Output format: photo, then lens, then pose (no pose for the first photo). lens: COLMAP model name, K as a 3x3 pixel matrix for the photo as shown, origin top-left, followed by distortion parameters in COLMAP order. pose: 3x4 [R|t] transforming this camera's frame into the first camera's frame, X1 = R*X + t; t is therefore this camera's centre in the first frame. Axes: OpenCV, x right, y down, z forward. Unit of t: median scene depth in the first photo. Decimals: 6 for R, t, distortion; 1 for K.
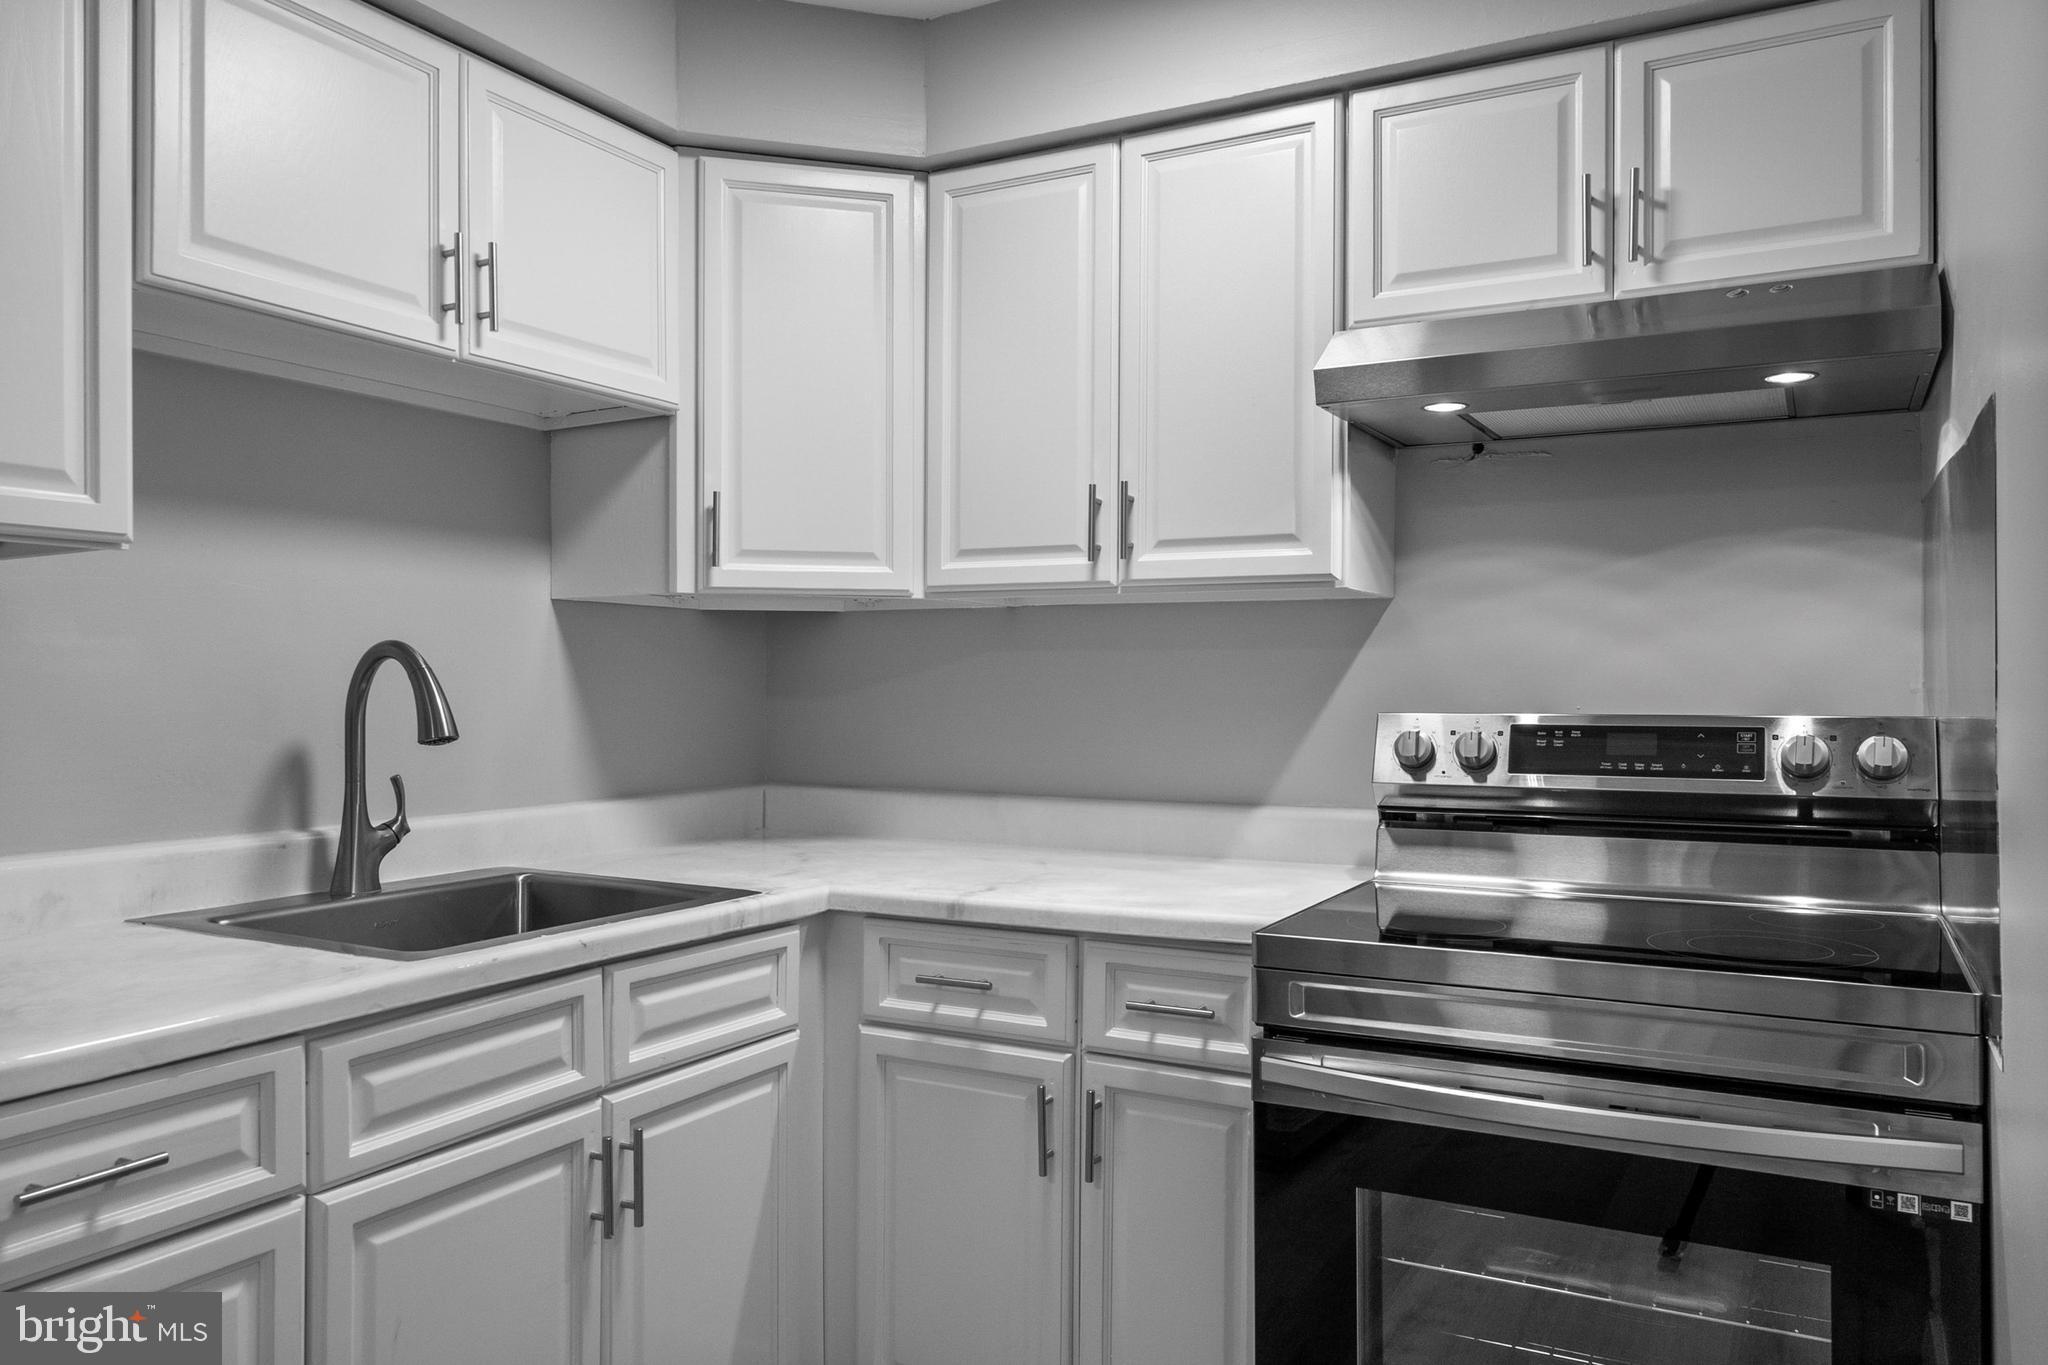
lens RADIAL K [[1457.3, 0, 1023.4], [0, 1457.3, 676.2], [0, 0, 1]] dist [-0.003156, 0.001075]
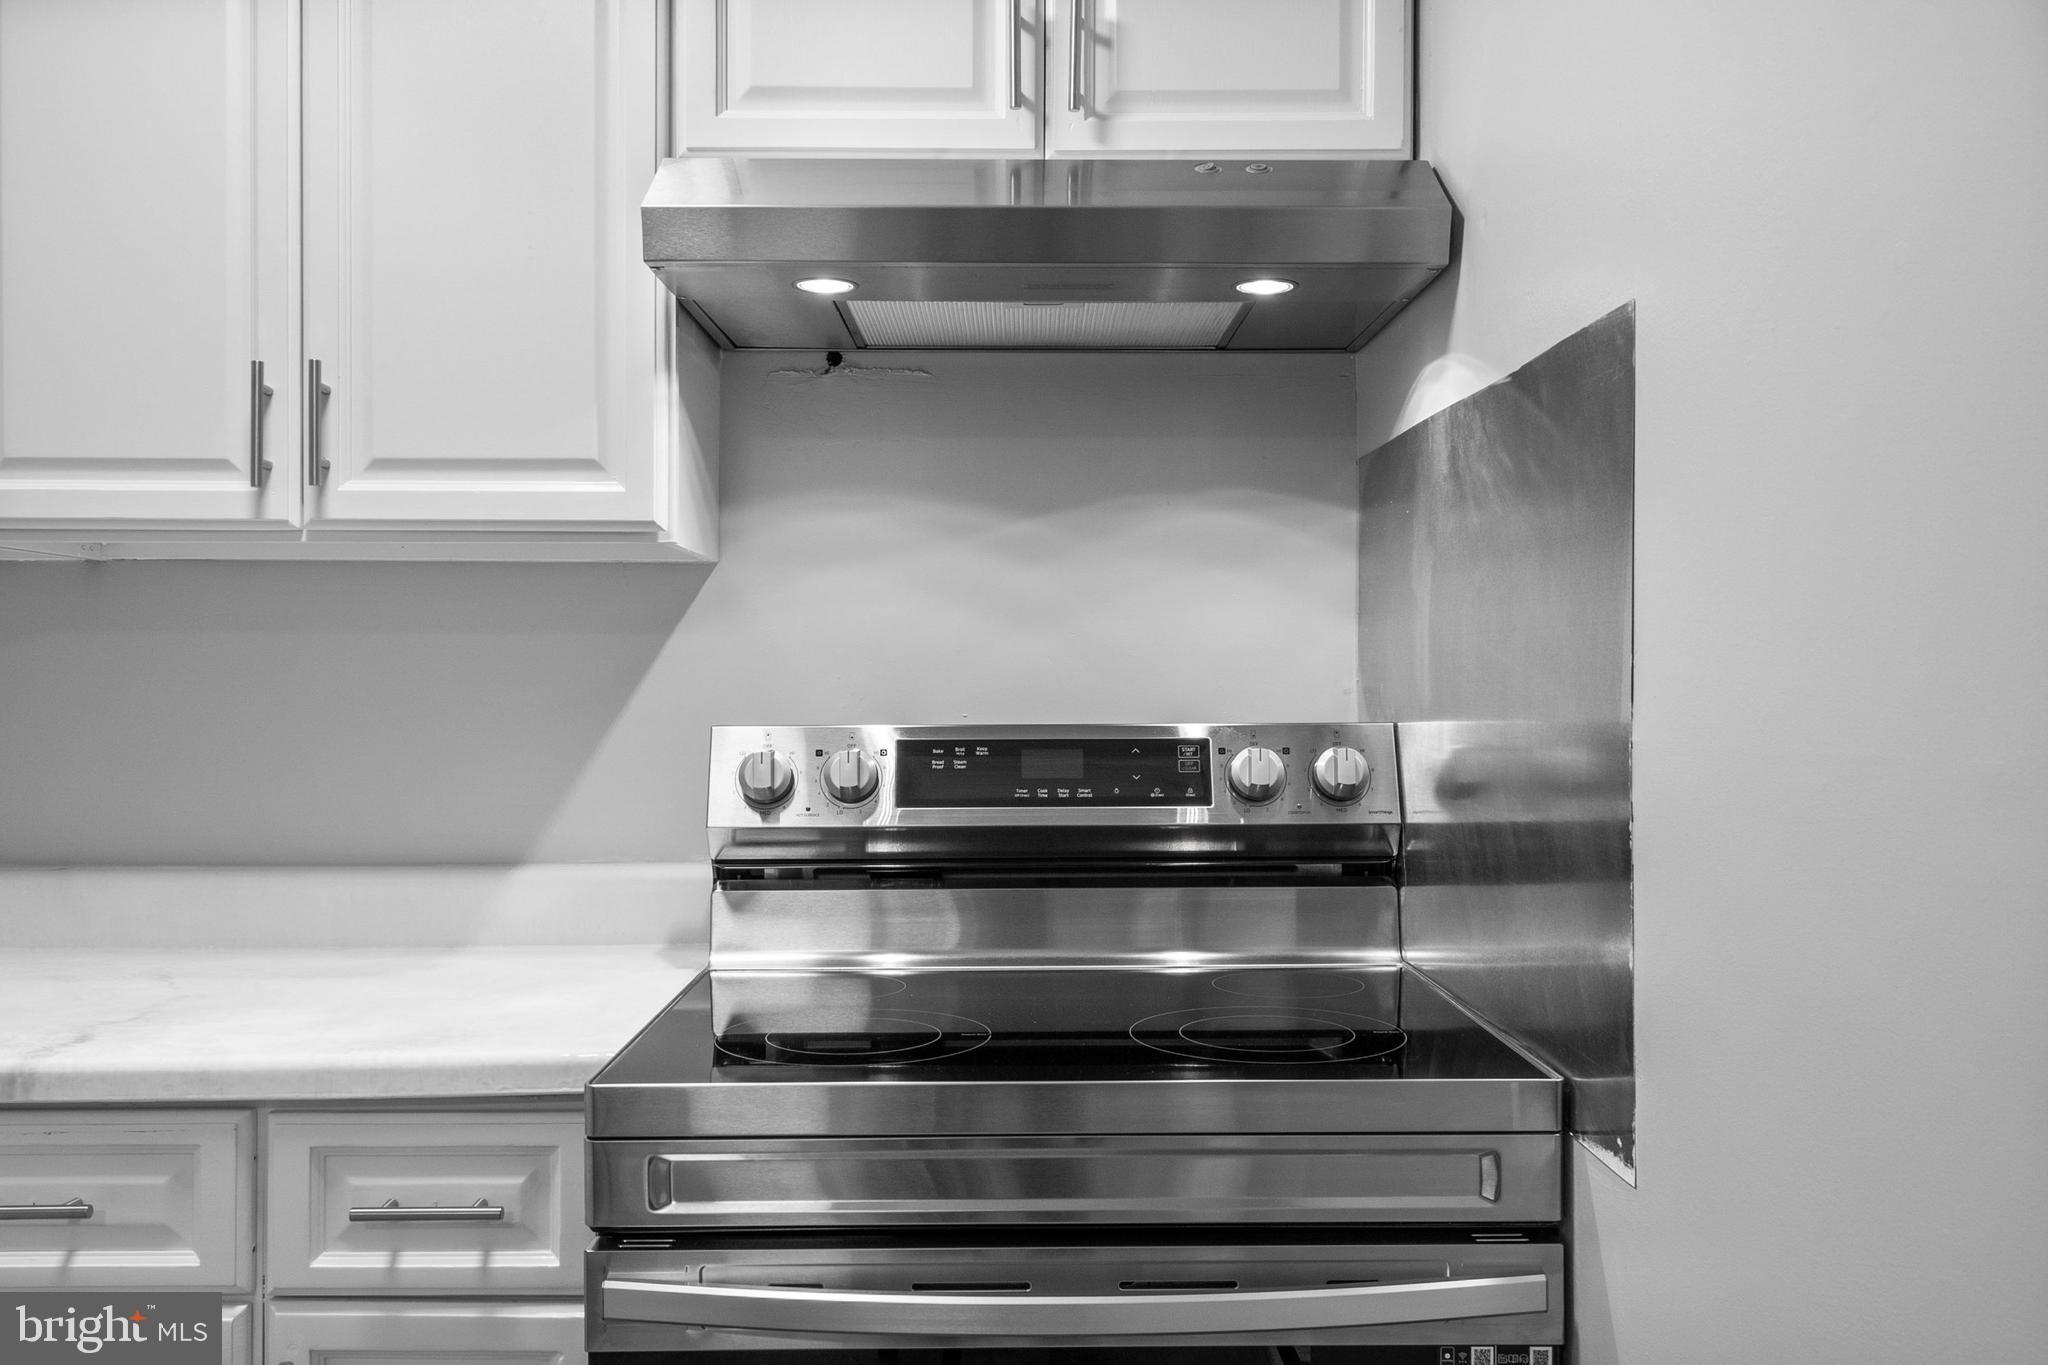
lens RADIAL K [[1759.5, 0, 1025.7], [0, 1759.5, 708.7], [0, 0, 1]] dist [0.005003, 0.003878]
pose [[0.873138, -0.010014, 0.487370, -0.037695], [-0.000010, 0.999789, 0.020561, -0.000460], [-0.487473, -0.017958, 0.872954, 0.215308]]
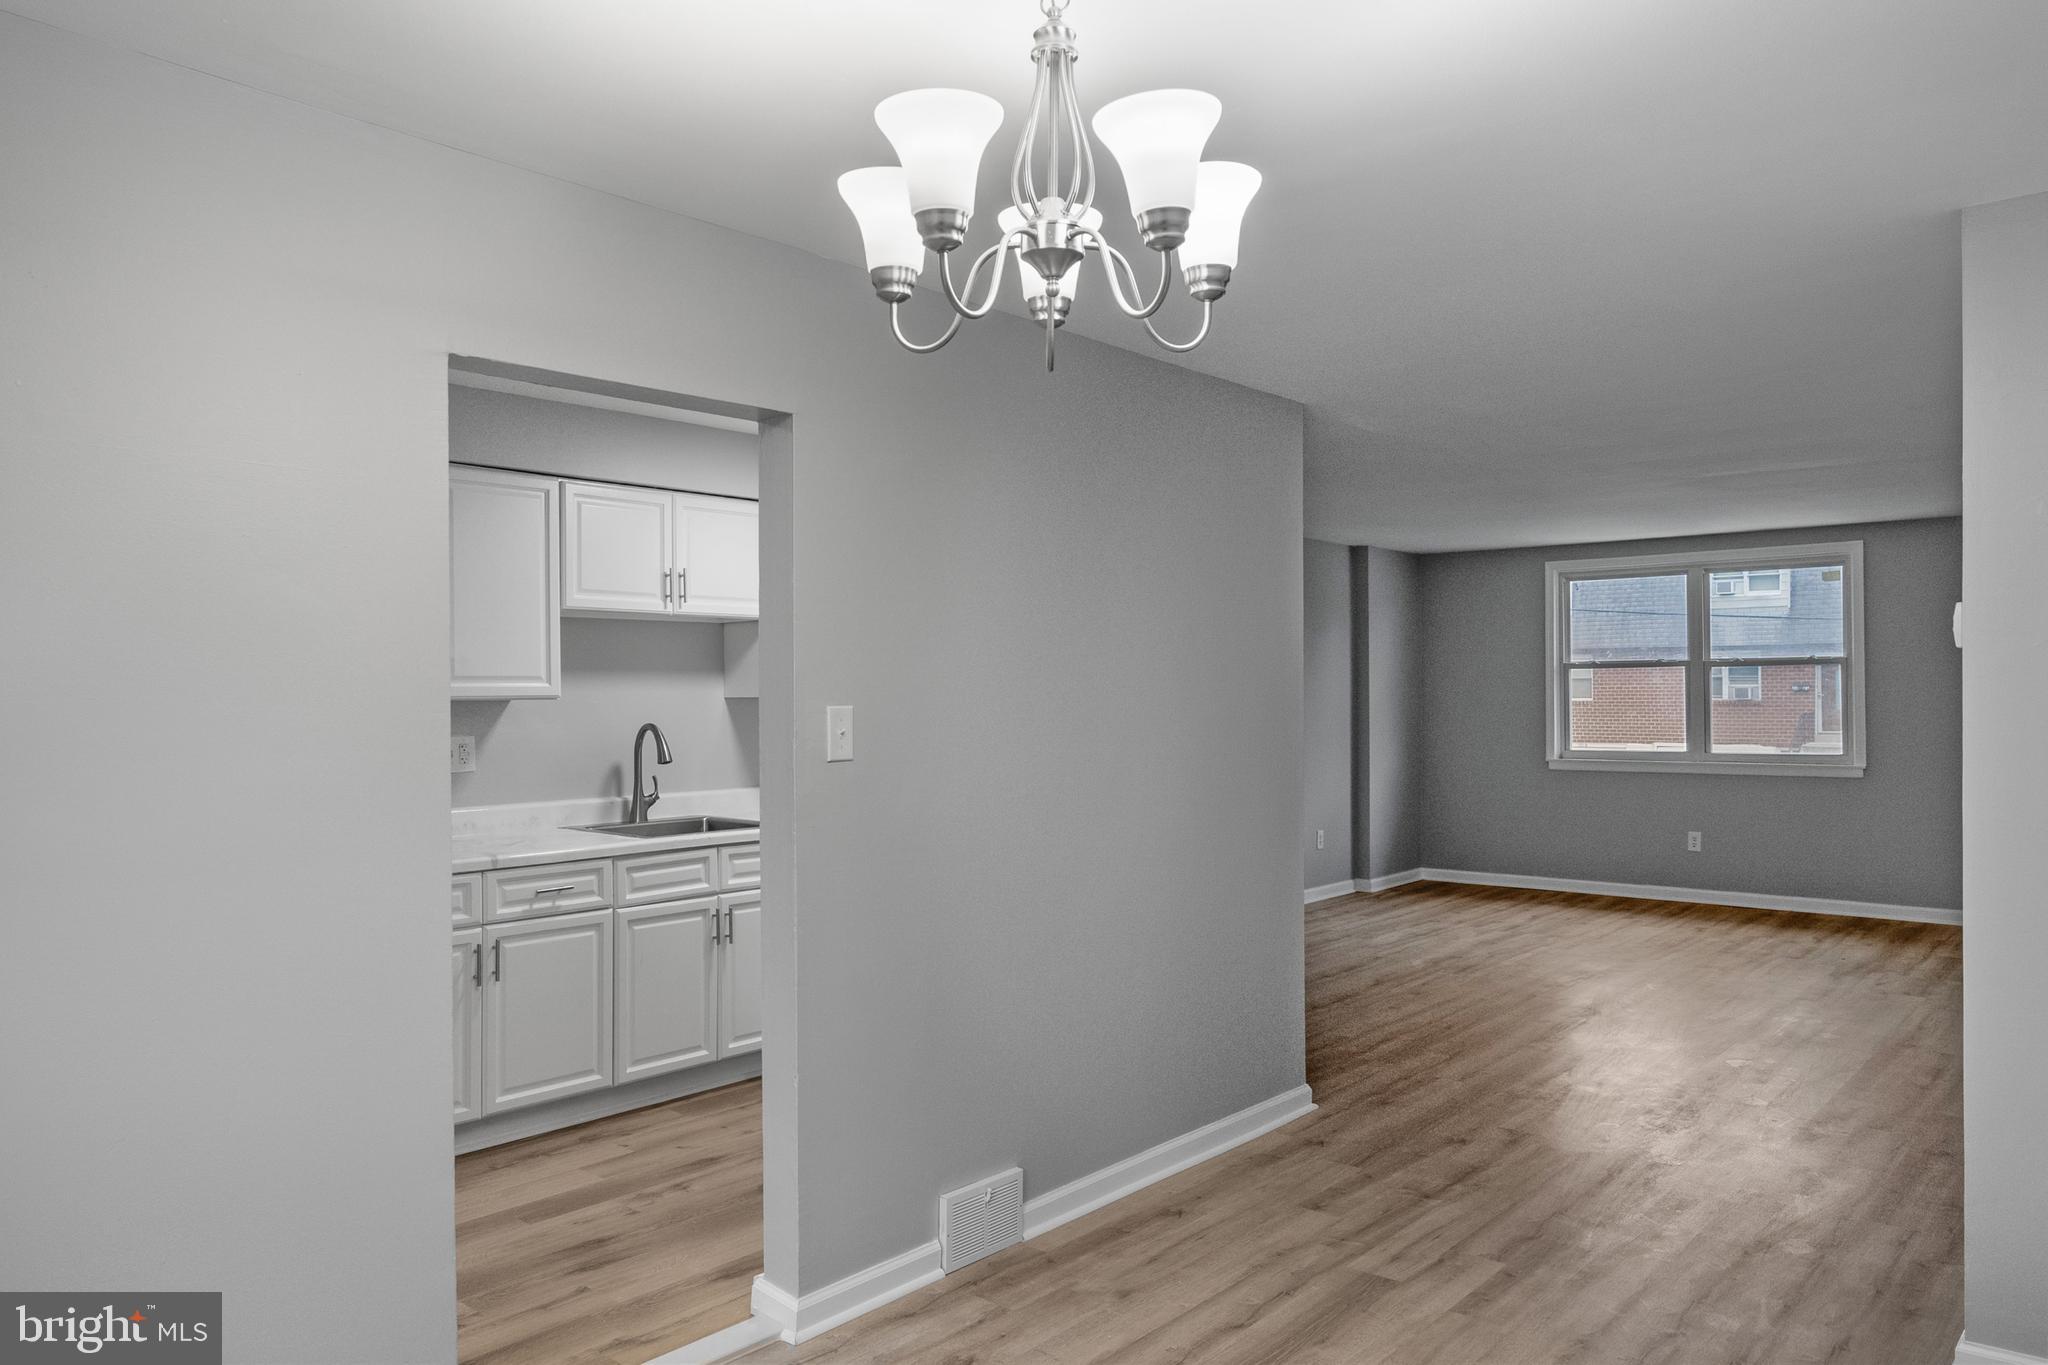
lens RADIAL K [[1426.8, 0, 1024.0], [0, 1426.8, 682.5], [0, 0, 1]] dist [0.000522, 0.001683]
pose [[0.976562, -0.005159, -0.215175, 0.752594], [0.005613, 0.999983, 0.001500, -0.096219], [0.215163, -0.002673, 0.976574, -1.315935]]
